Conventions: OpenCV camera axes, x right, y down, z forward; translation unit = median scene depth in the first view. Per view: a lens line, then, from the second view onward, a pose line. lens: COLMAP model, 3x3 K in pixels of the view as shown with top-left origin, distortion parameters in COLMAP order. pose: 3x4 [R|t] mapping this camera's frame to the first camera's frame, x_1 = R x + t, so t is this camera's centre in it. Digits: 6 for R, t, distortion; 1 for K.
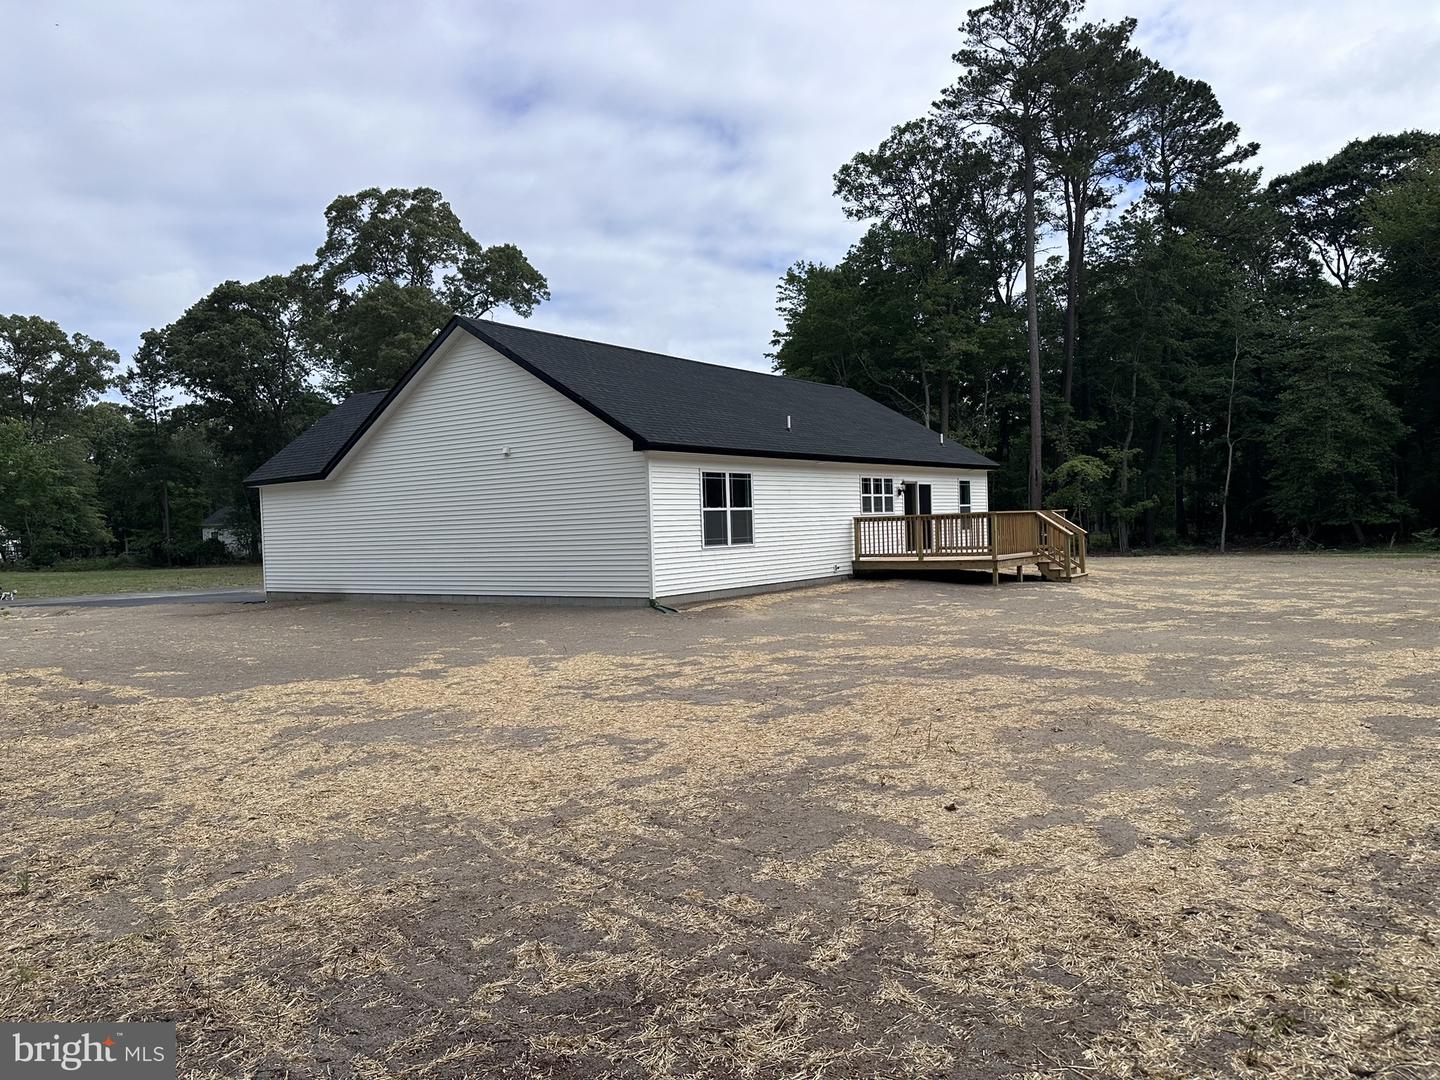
lens RADIAL K [[1010.7, 0, 720.0], [0, 1010.7, 540.0], [0, 0, 1]] dist [0.026865, -0.036276]
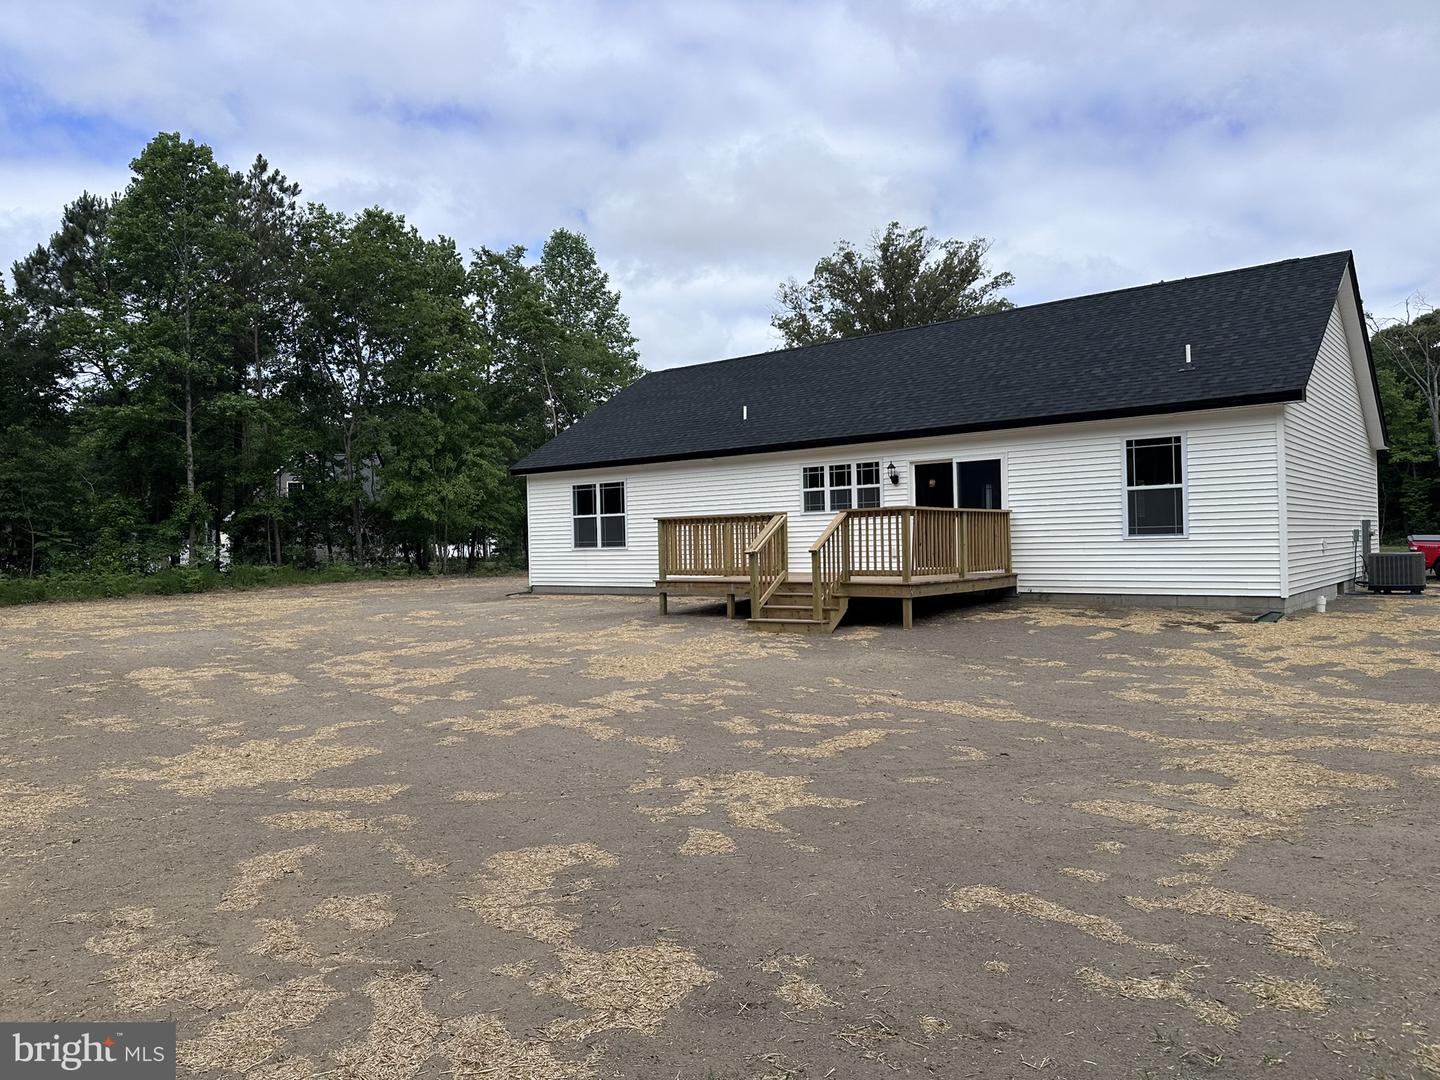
lens RADIAL K [[1021.0, 0, 697.3], [0, 1021.0, 536.7], [0, 0, 1]] dist [0.075041, -0.124855]
pose [[-0.059866, 0.034397, -0.997614, 0.931421], [0.014691, 0.999328, 0.033575, -0.035693], [0.998098, -0.012646, -0.060331, 0.958521]]
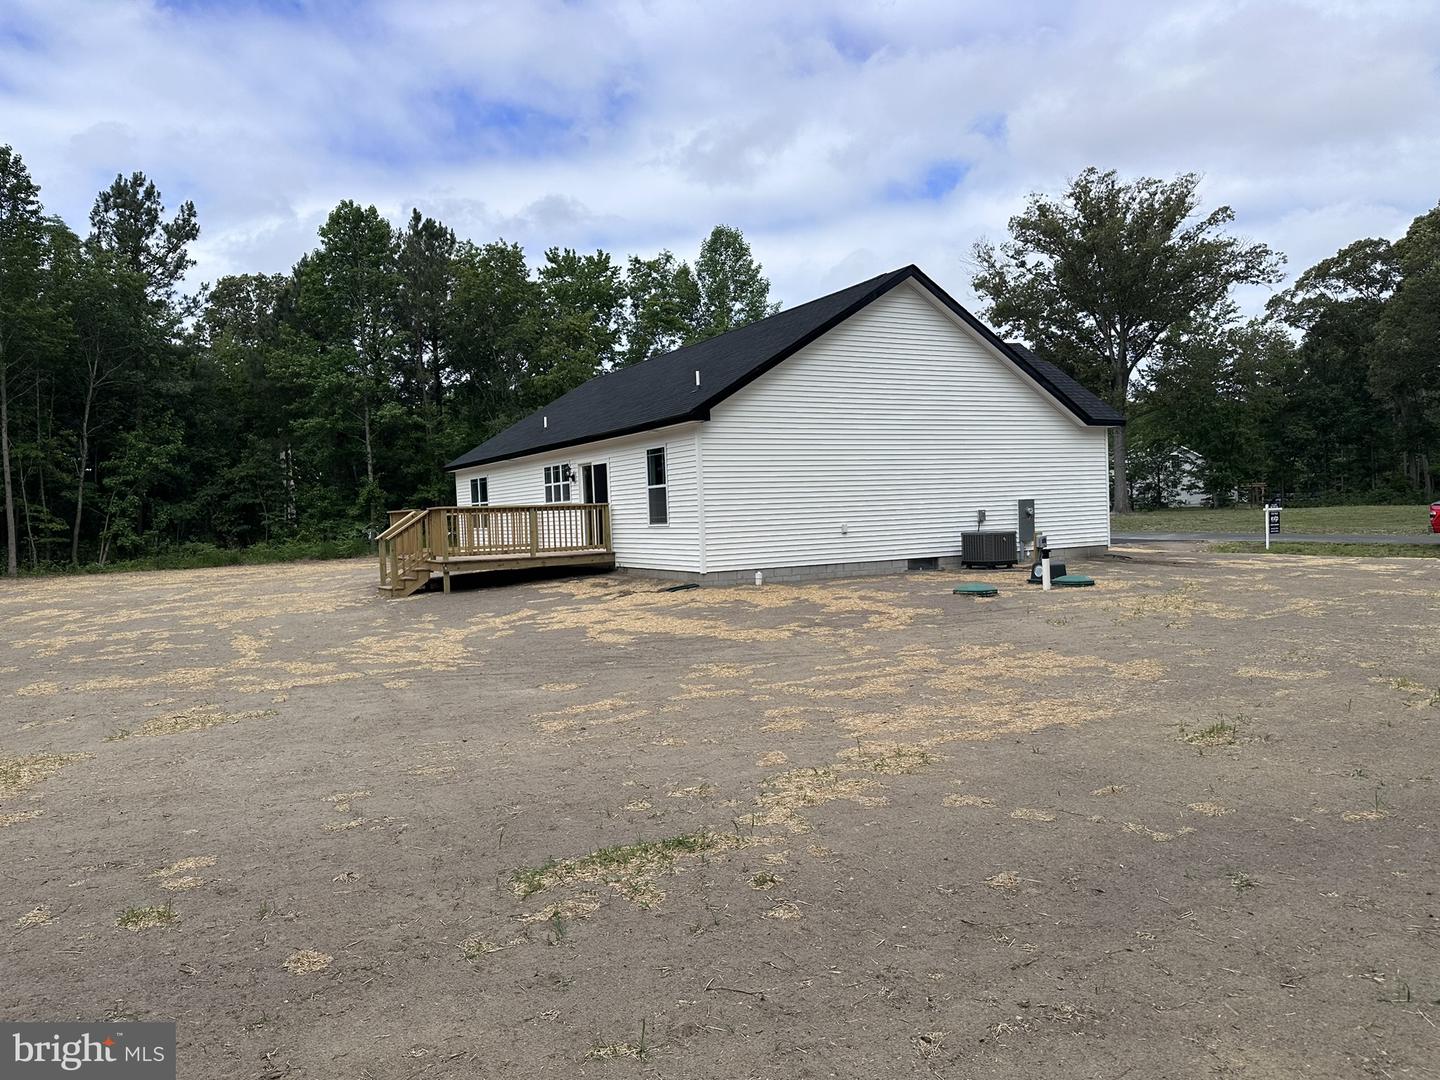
lens RADIAL K [[1018.4, 0, 718.5], [0, 1018.4, 548.3], [0, 0, 1]] dist [0.095003, -0.124524]
pose [[-0.407331, 0.086205, -0.909203, 0.997604], [0.044535, 0.996226, 0.074504, -0.049464], [0.912194, -0.010143, -0.409632, 1.565638]]
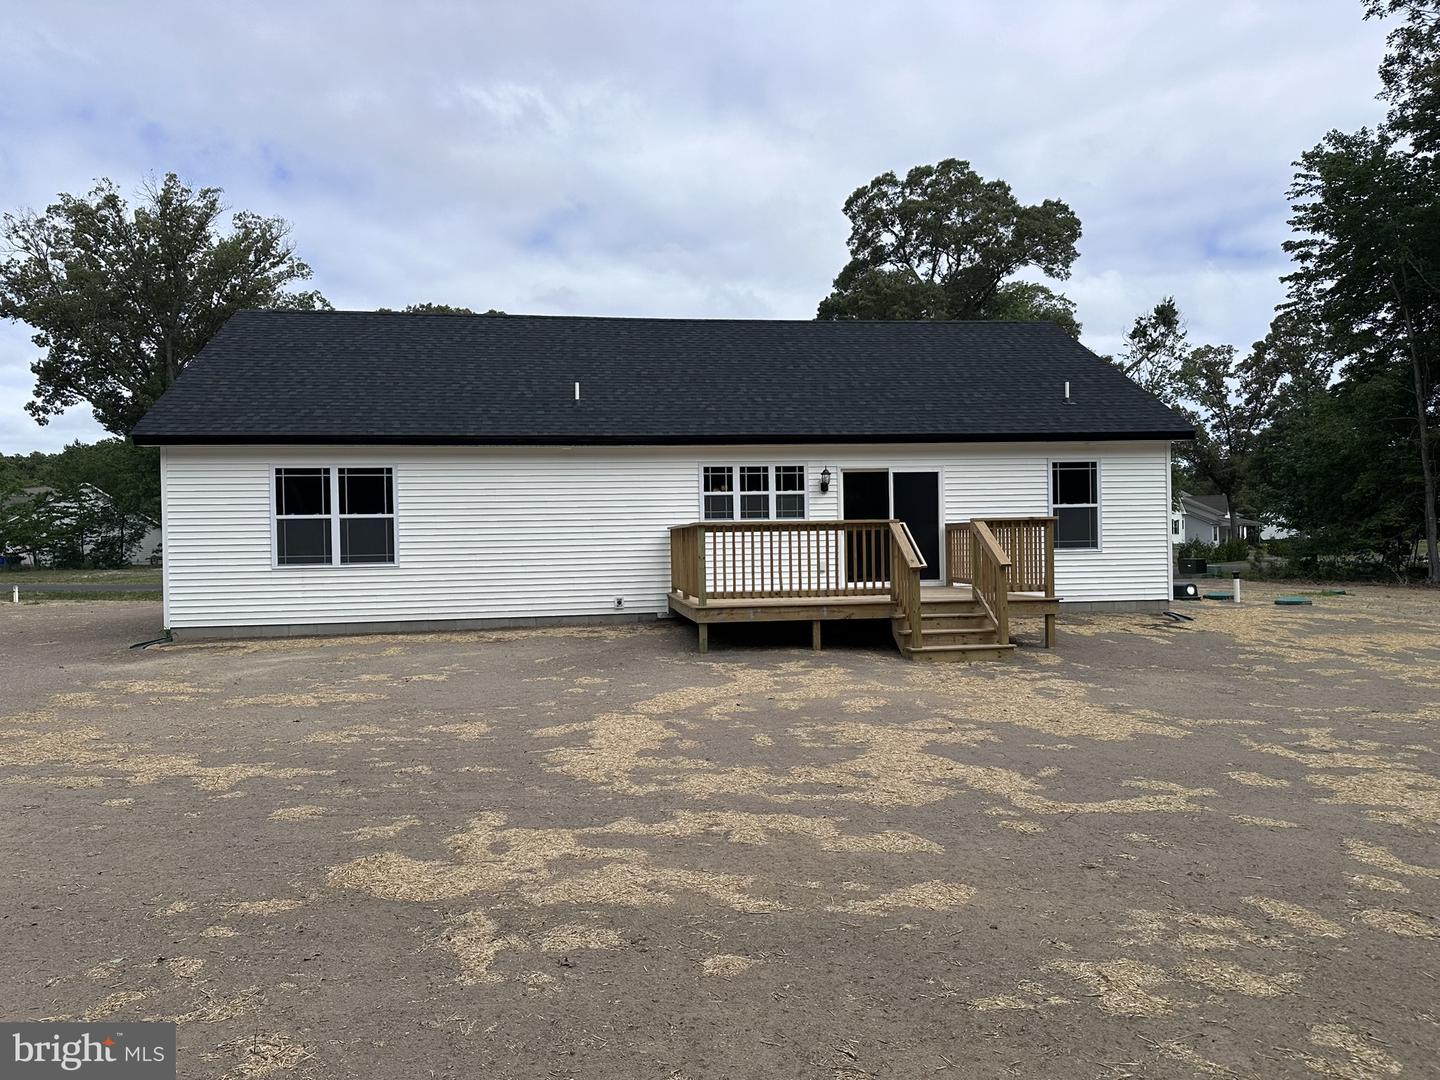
lens RADIAL K [[1018.4, 0, 718.5], [0, 1018.4, 548.3], [0, 0, 1]] dist [0.095003, -0.124524]
pose [[0.709581, 0.021461, -0.704297, 0.608604], [-0.015981, 0.999769, 0.014363, -0.018268], [0.704443, 0.001064, 0.709760, 0.534833]]
